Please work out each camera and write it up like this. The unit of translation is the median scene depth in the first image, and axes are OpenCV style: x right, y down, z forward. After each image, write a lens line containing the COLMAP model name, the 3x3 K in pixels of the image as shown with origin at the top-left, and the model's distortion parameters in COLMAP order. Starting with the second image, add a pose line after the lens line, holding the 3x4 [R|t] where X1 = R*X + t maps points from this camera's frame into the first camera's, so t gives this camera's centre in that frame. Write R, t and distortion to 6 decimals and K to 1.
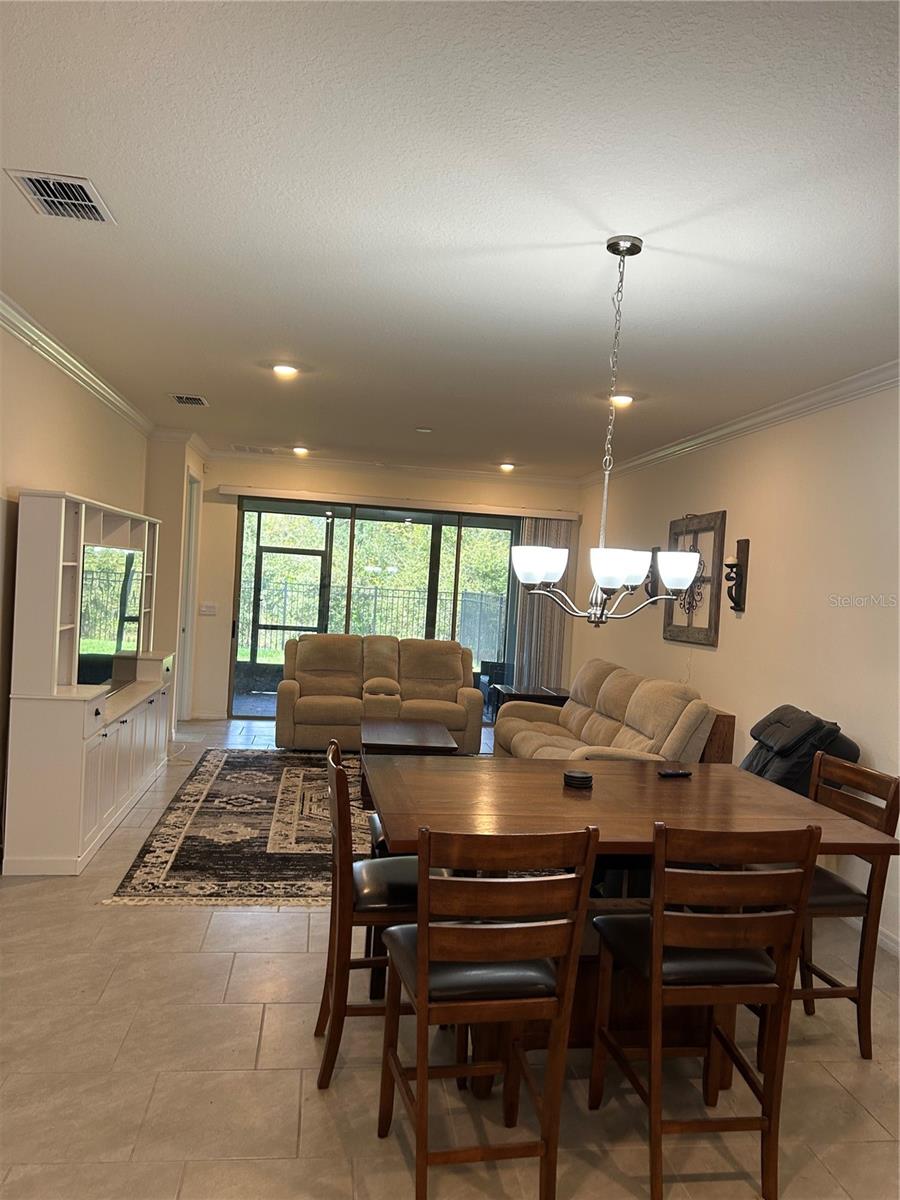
lens RADIAL K [[900.2, 0, 456.4], [0, 900.2, 607.6], [0, 0, 1]] dist [0.067343, -0.080720]
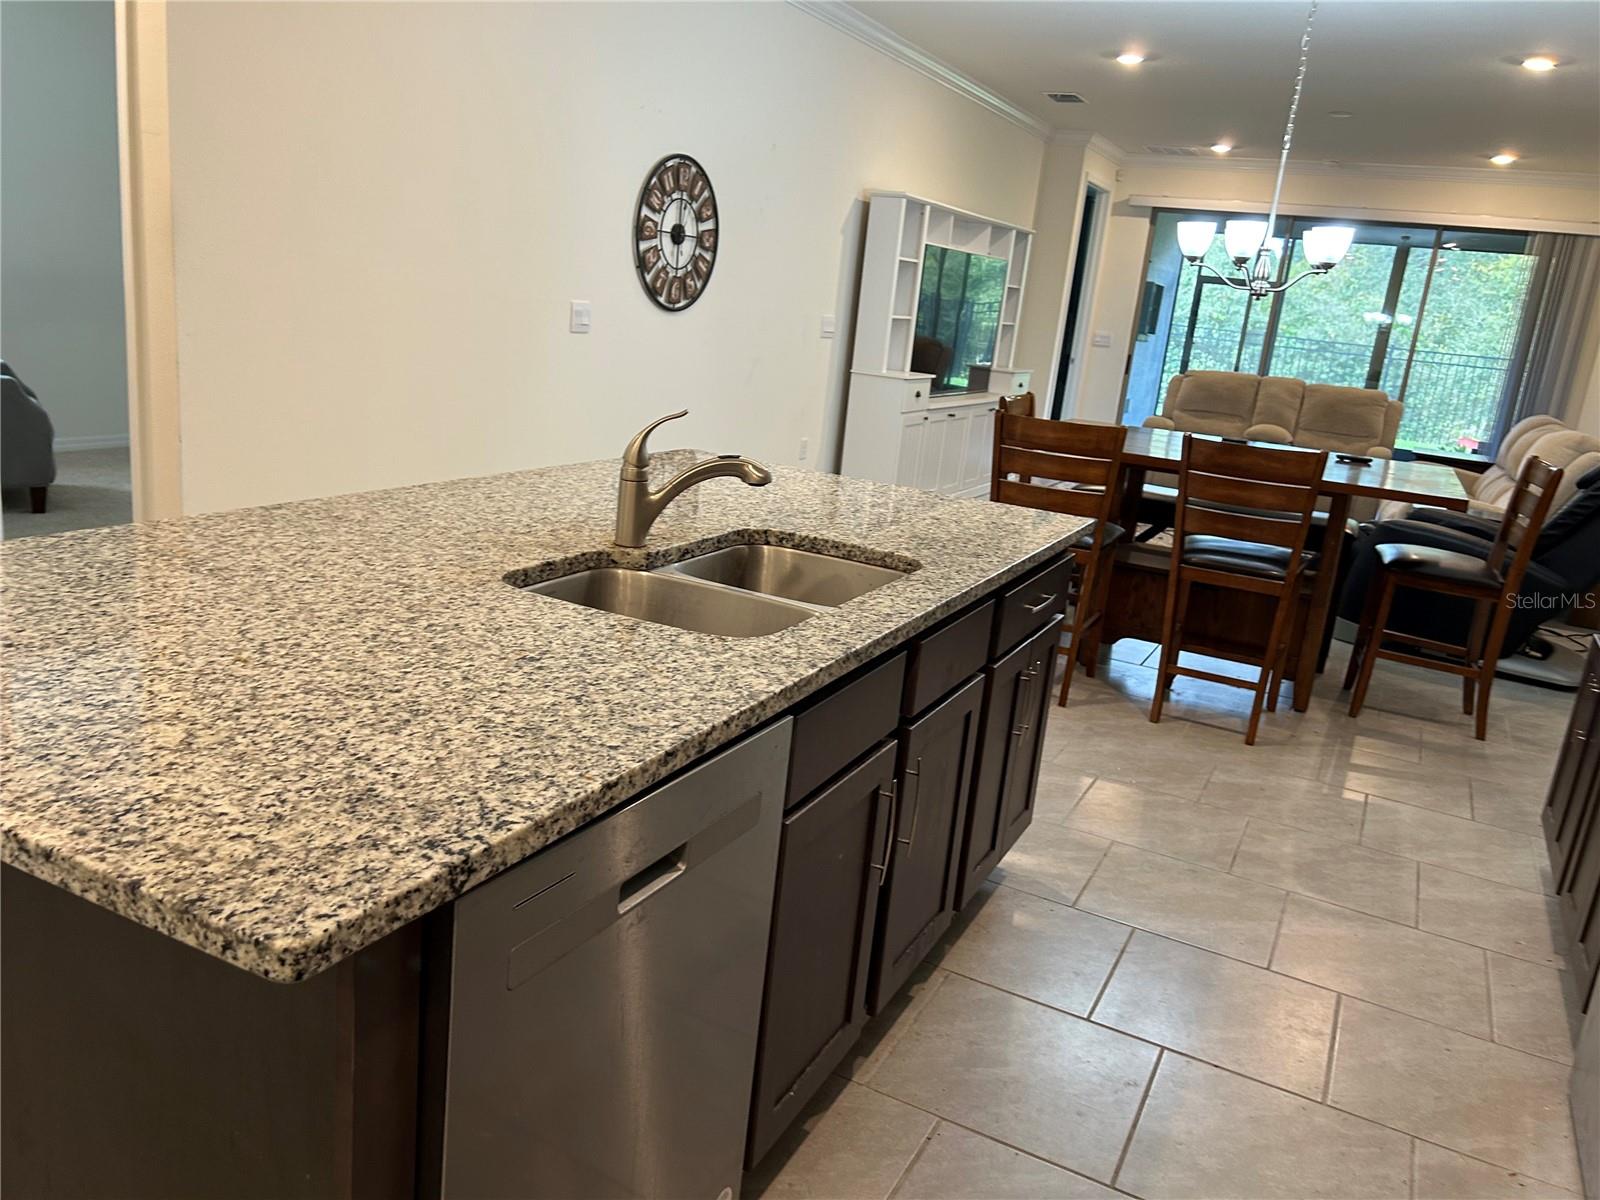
lens RADIAL K [[1200.3, 0, 800.0], [0, 1200.3, 600.0], [0, 0, 1]] dist [0.067343, -0.080720]
pose [[0.815031, 0.170303, -0.553825, 0.310023], [-0.072311, 0.978254, 0.194399, 0.070112], [0.574888, -0.118393, 0.809621, -0.299937]]
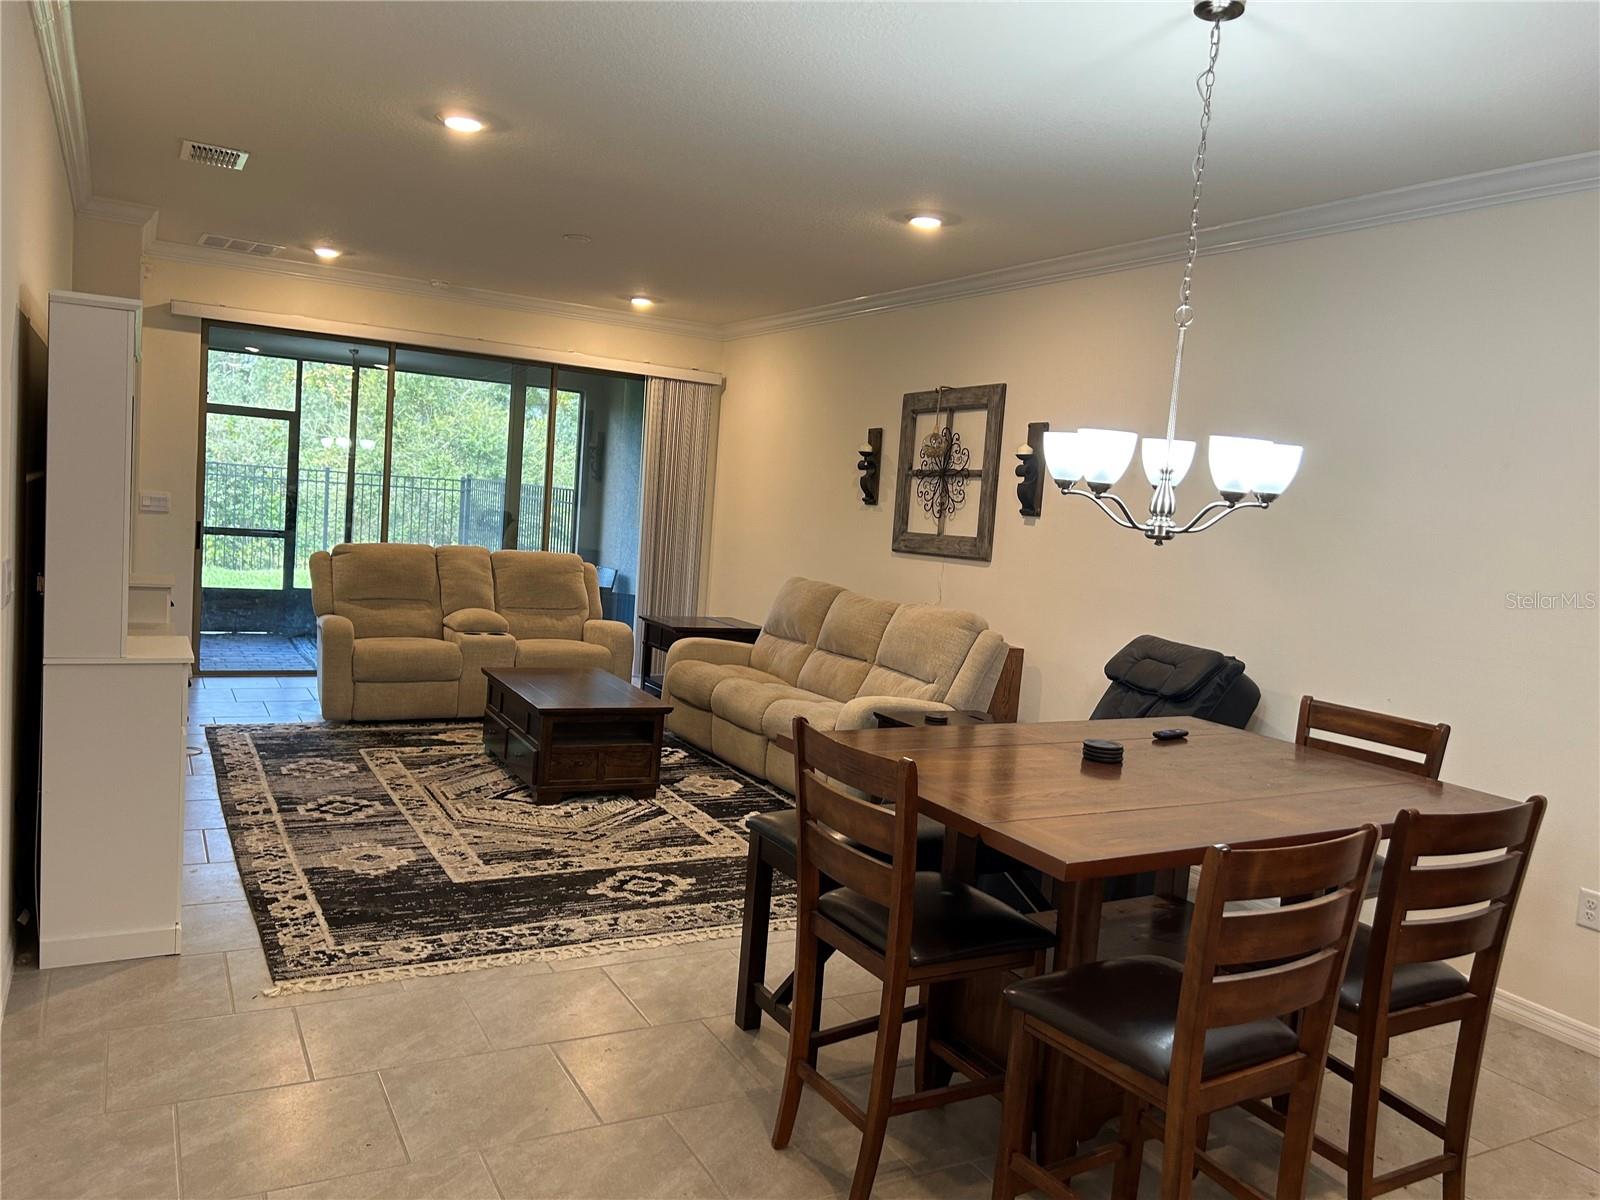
lens RADIAL K [[1200.3, 0, 800.0], [0, 1200.3, 600.0], [0, 0, 1]] dist [0.067343, -0.080720]
pose [[0.936485, -0.018217, 0.350234, -0.243772], [-0.010438, 0.996760, 0.079758, -0.004335], [-0.350552, -0.078348, 0.933260, 0.101212]]
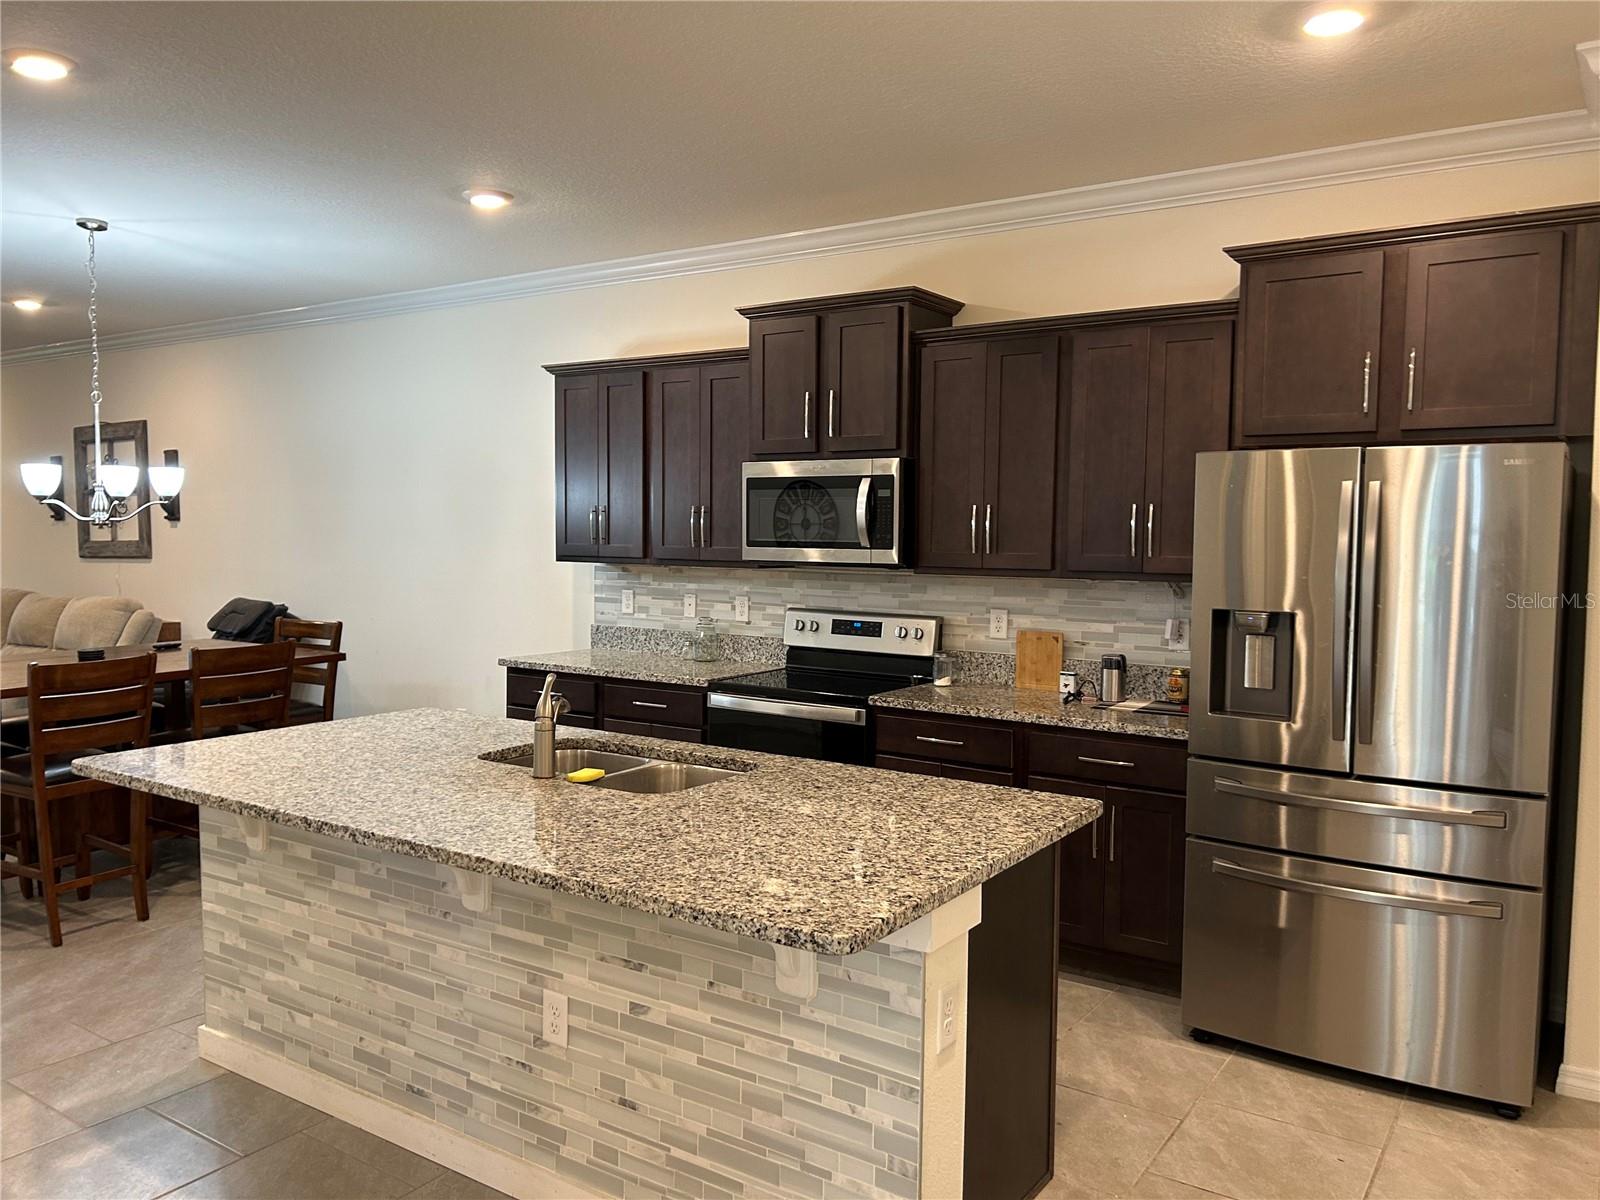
lens RADIAL K [[1200.3, 0, 800.0], [0, 1200.3, 600.0], [0, 0, 1]] dist [0.067343, -0.080720]
pose [[0.669760, -0.099884, 0.735829, -0.238136], [0.054675, 0.994856, 0.085279, 0.015598], [-0.740562, -0.016885, 0.671776, -0.457138]]
